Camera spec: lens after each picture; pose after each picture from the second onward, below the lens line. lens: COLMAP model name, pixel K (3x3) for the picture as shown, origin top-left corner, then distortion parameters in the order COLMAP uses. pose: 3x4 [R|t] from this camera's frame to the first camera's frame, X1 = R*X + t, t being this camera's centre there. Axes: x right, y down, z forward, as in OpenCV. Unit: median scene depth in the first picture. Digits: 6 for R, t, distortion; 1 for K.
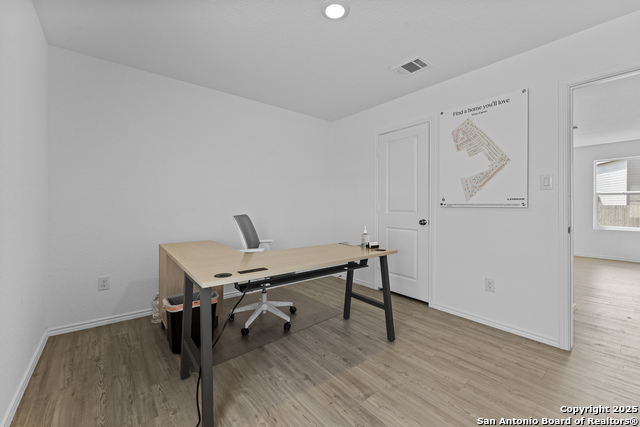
lens RADIAL K [[266.8, 0, 321.5], [0, 266.8, 208.6], [0, 0, 1]] dist [-0.001881, -0.000204]
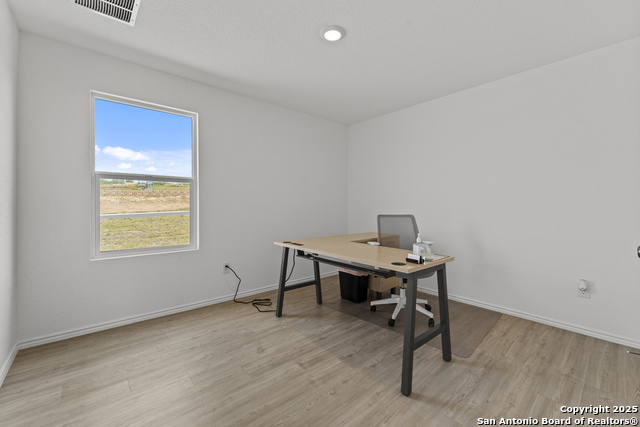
lens RADIAL K [[266.8, 0, 318.8], [0, 266.8, 211.3], [0, 0, 1]] dist [-0.001881, -0.000204]
pose [[0.017302, 0.017113, -0.999704, 1.140198], [-0.015503, 0.999738, 0.016845, -0.003728], [0.999730, 0.015207, 0.017562, 0.883152]]
